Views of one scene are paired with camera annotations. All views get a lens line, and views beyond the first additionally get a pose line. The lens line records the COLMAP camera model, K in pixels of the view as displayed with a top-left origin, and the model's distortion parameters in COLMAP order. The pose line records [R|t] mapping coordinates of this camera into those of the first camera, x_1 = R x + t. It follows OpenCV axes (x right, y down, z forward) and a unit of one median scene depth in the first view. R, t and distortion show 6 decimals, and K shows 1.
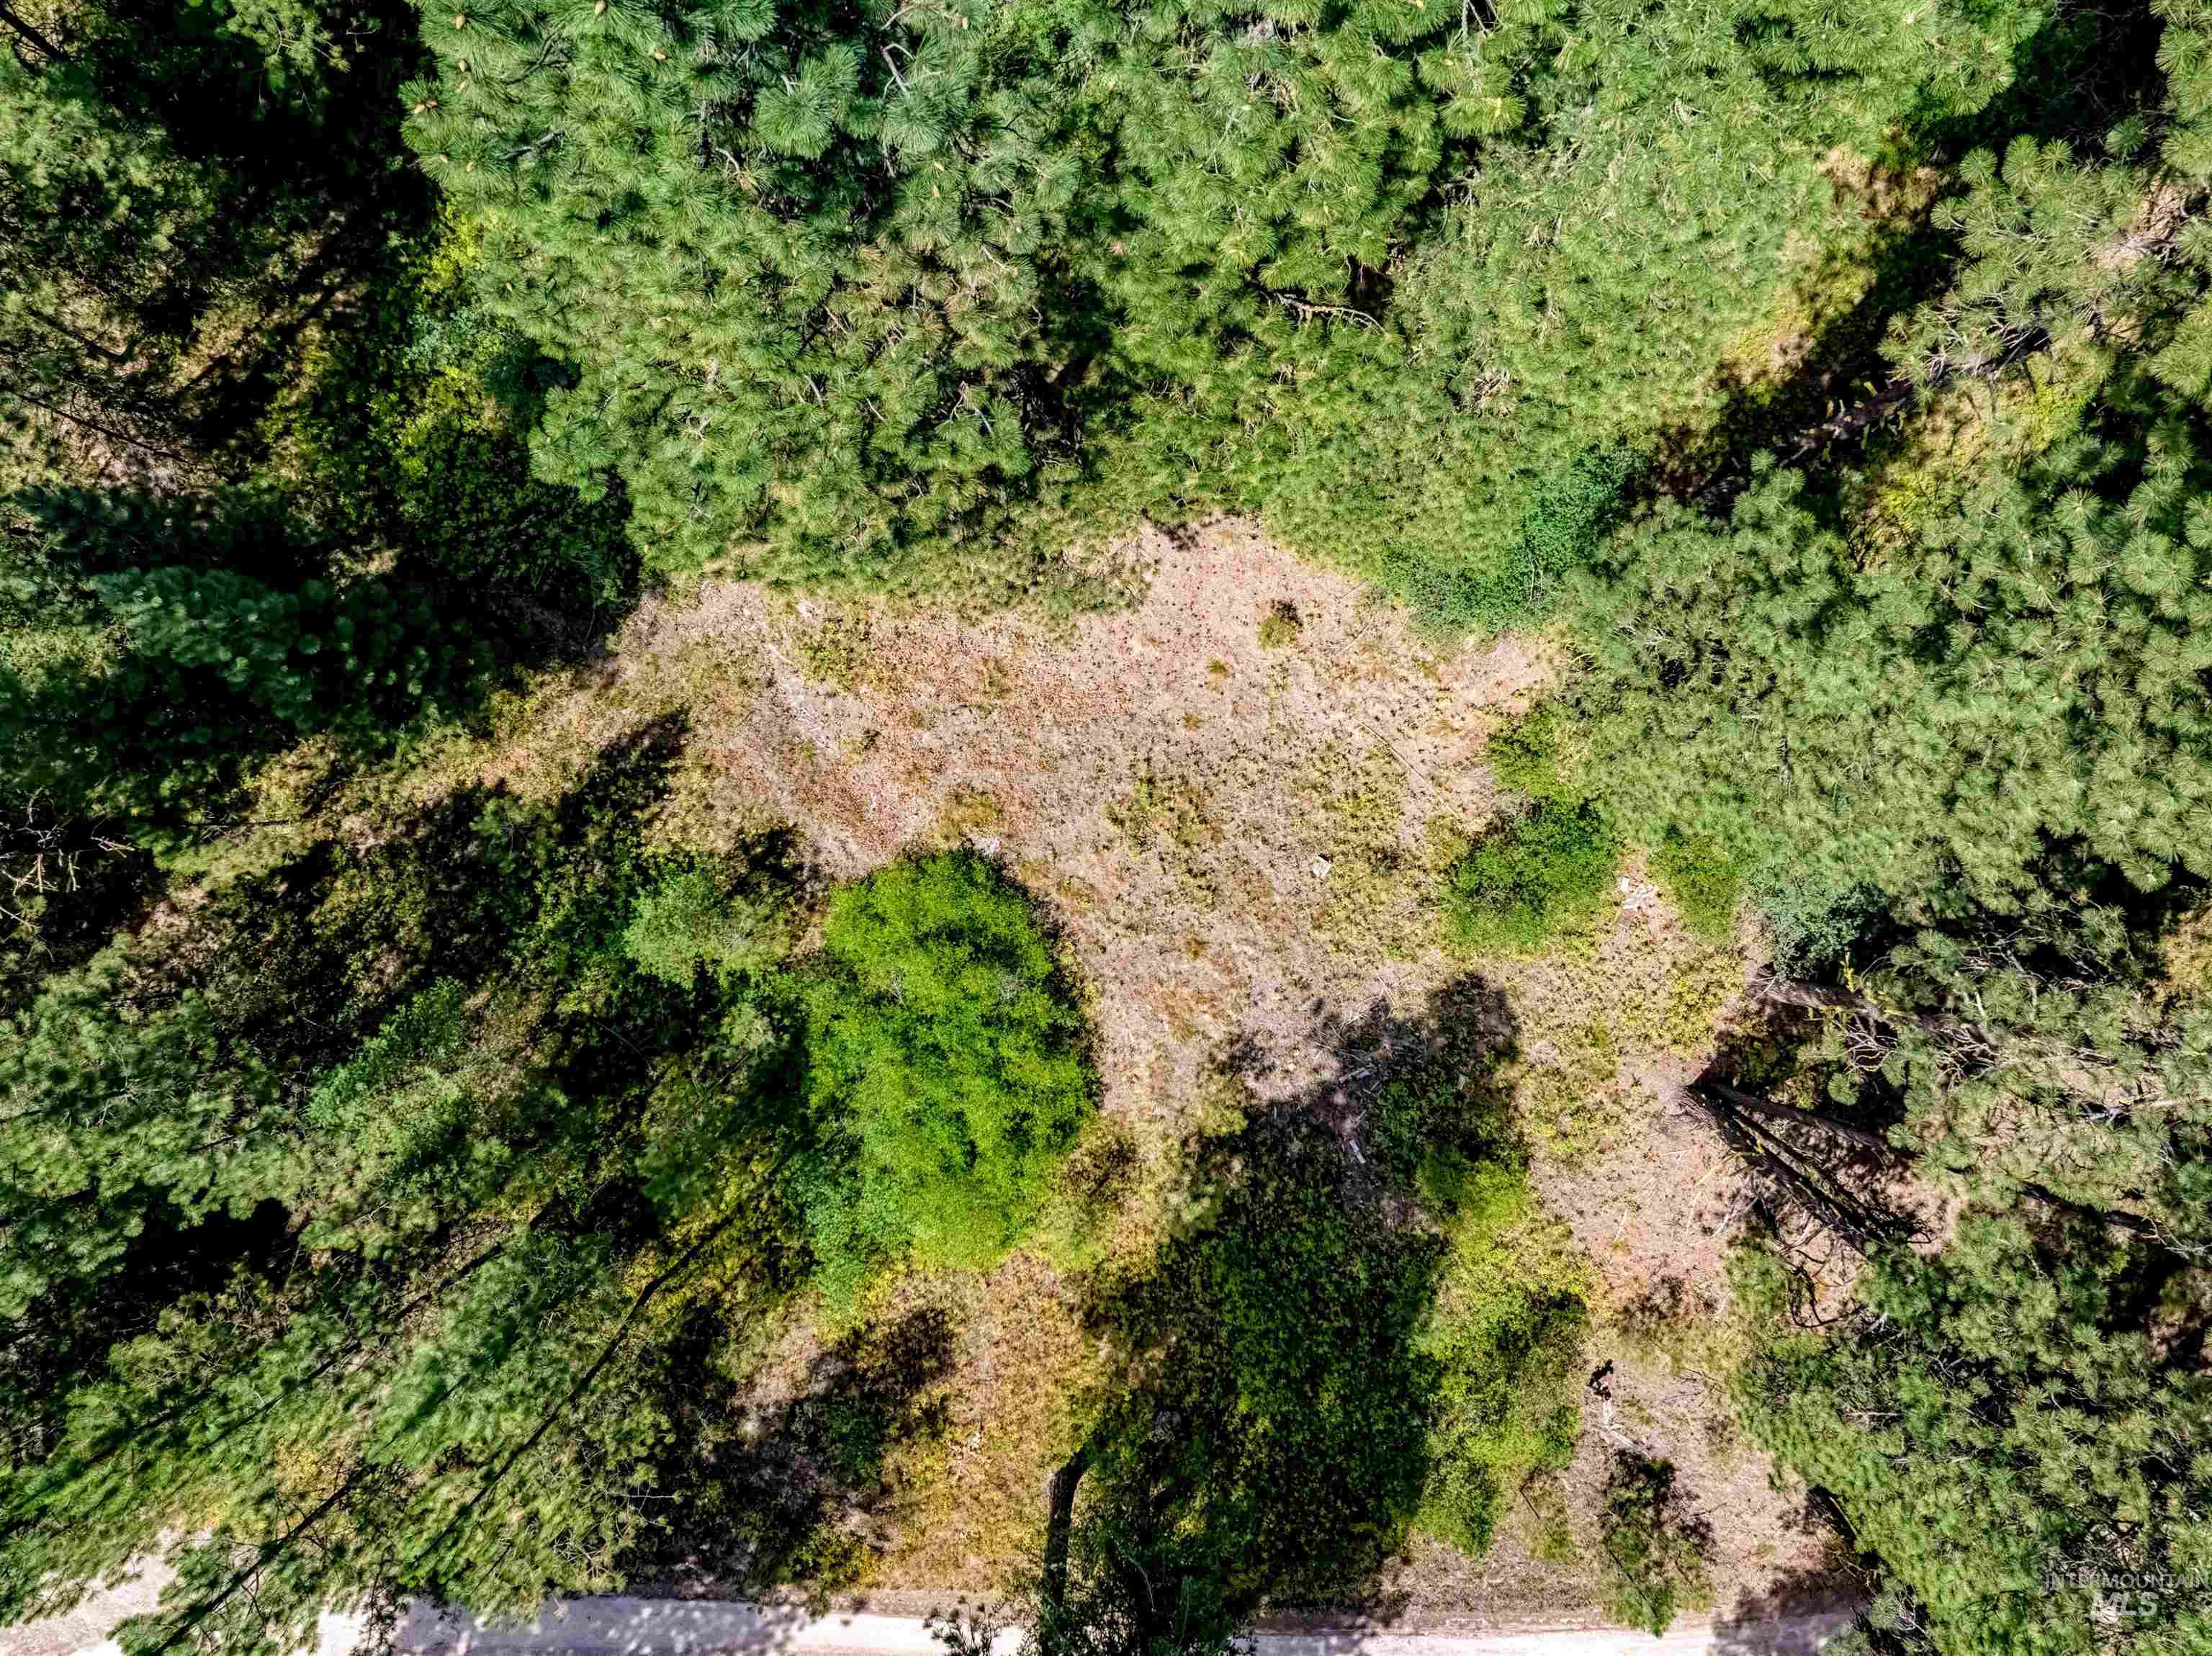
lens RADIAL K [[1554.9, 0, 1098.5], [0, 1554.9, 815.9], [0, 0, 1]] dist [-0.035136, 0.009894]
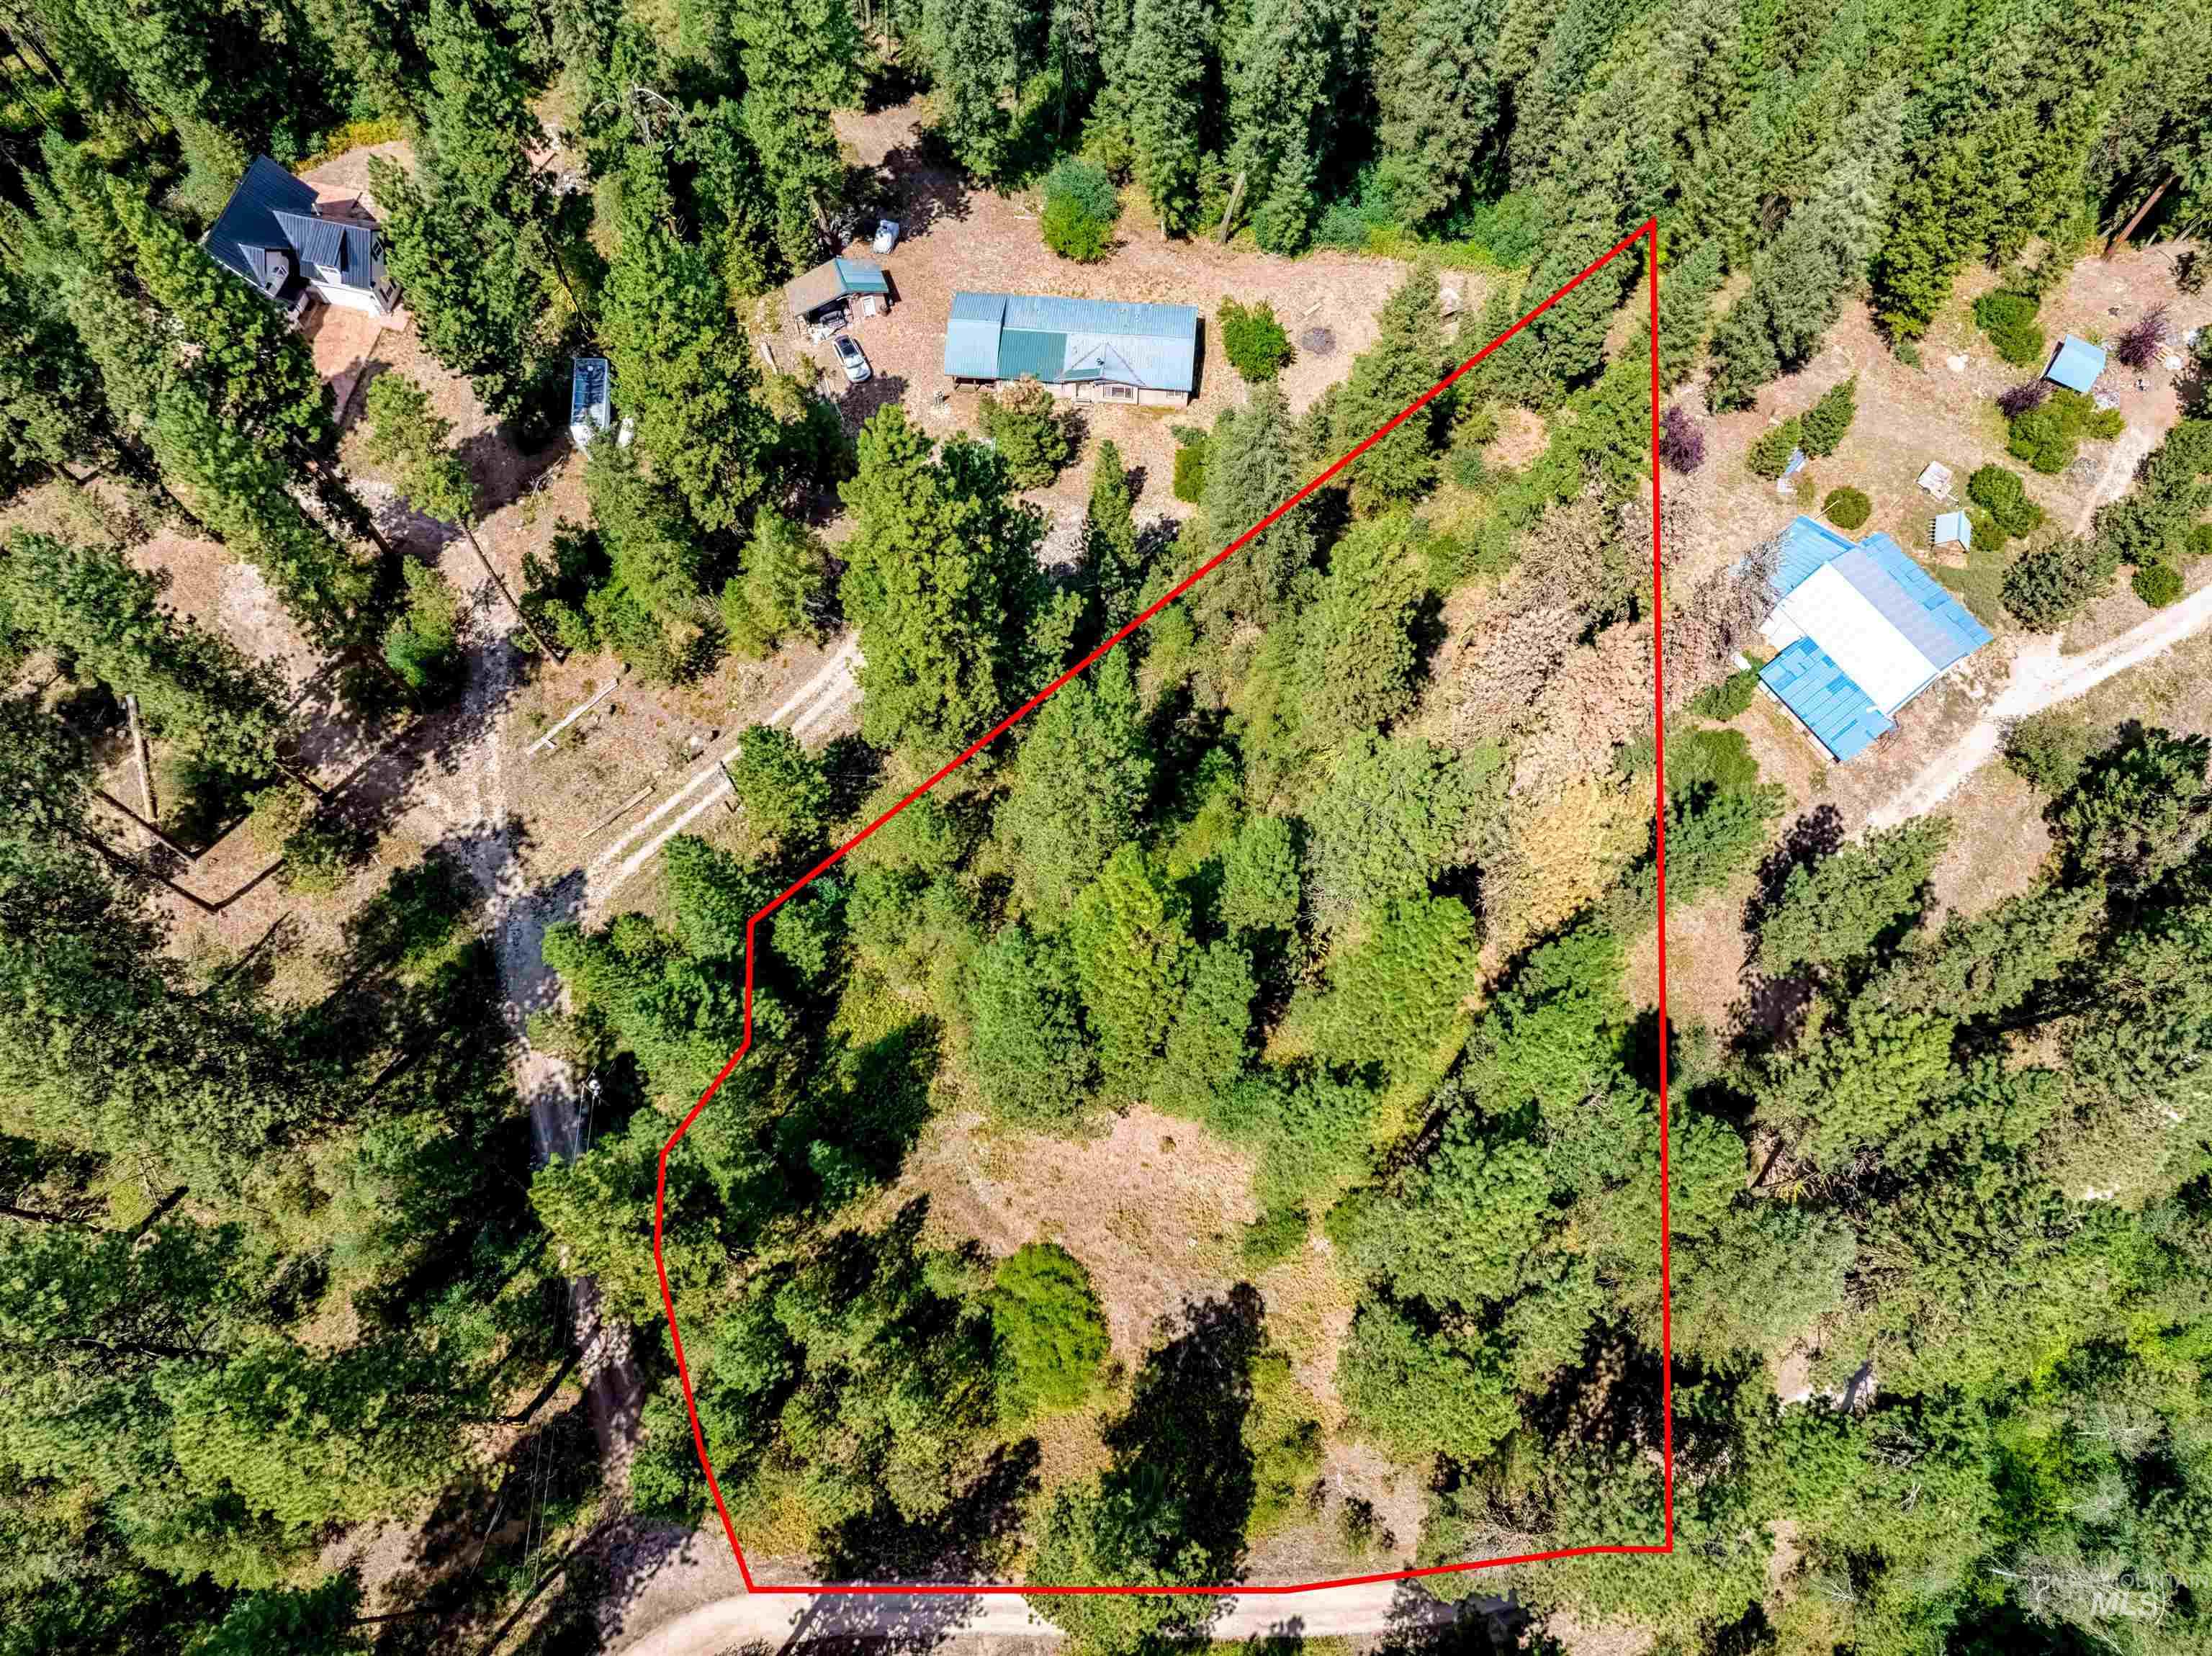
lens RADIAL K [[1554.9, 0, 1085.9], [0, 1554.9, 871.2], [0, 0, 1]] dist [-0.035136, 0.009894]
pose [[0.998064, -0.058686, 0.020602, -0.042748], [0.062196, 0.939915, -0.335694, 0.303412], [0.000336, 0.336326, 0.941746, -1.562654]]
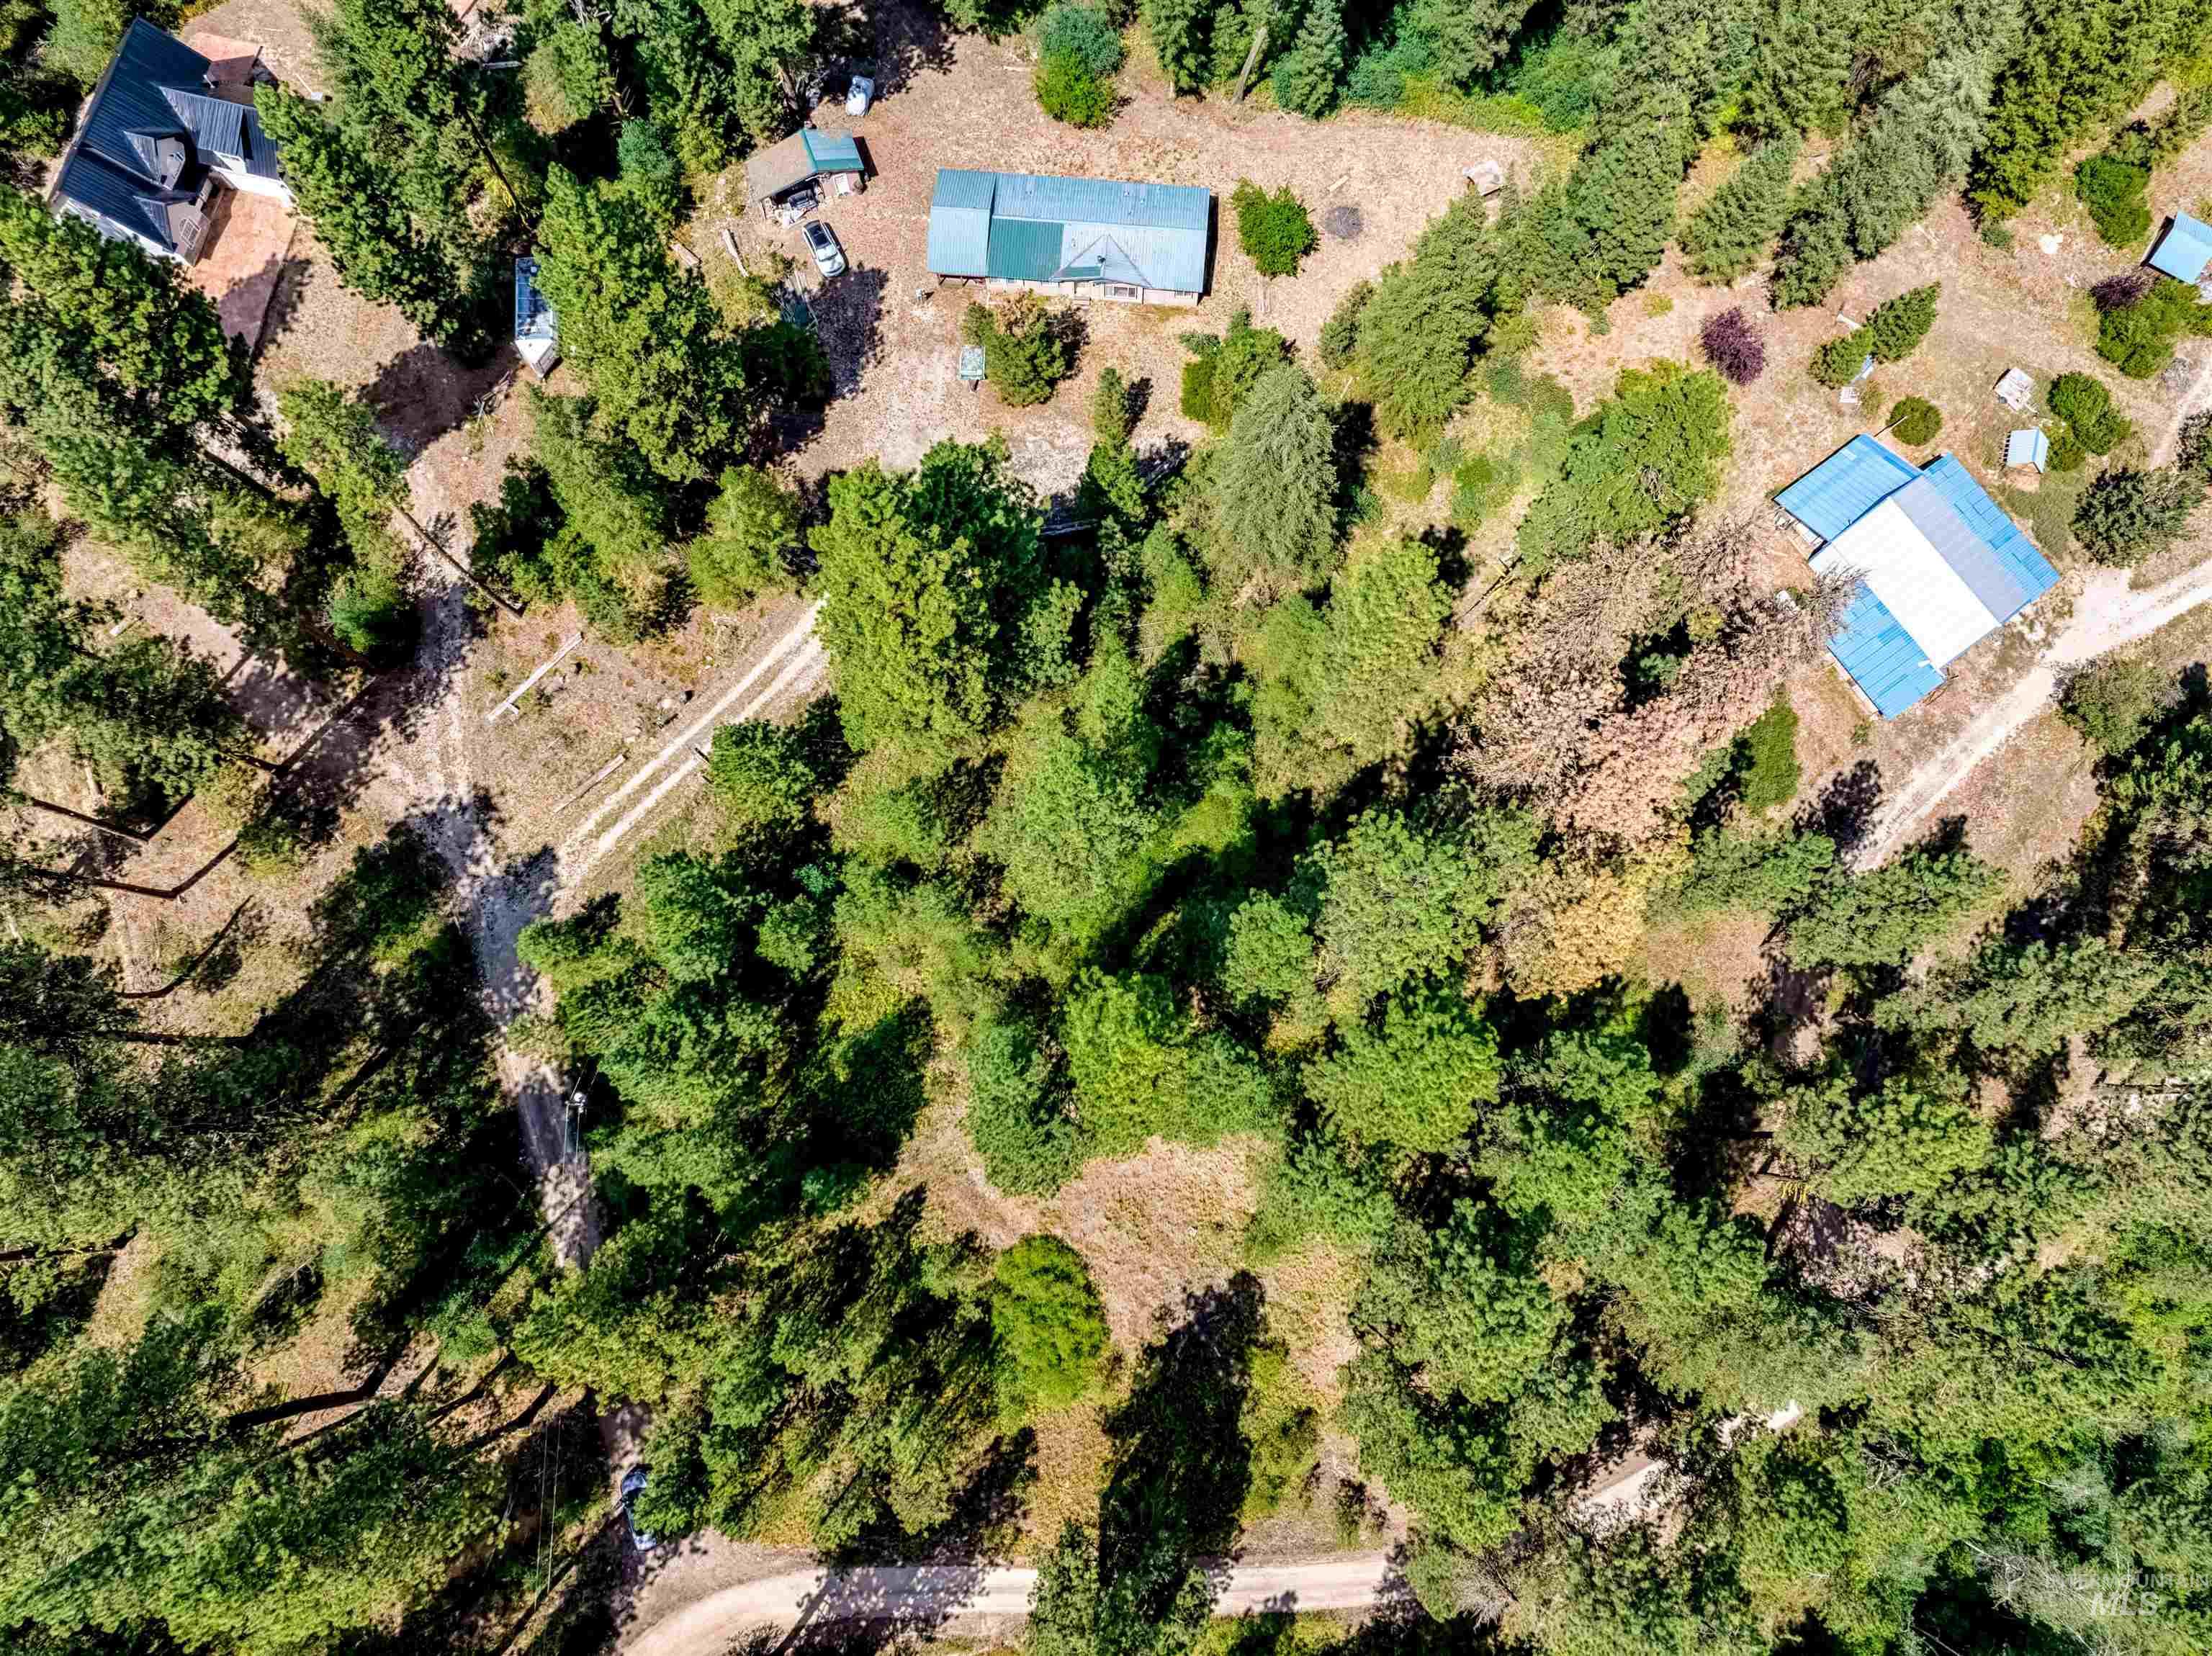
lens RADIAL K [[1554.9, 0, 1085.0], [0, 1554.9, 880.2], [0, 0, 1]] dist [-0.035136, 0.009894]
pose [[0.998054, -0.061289, 0.011461, -0.019979], [0.062337, 0.984670, -0.162911, -0.129849], [-0.001301, 0.163308, 0.986574, -1.545807]]
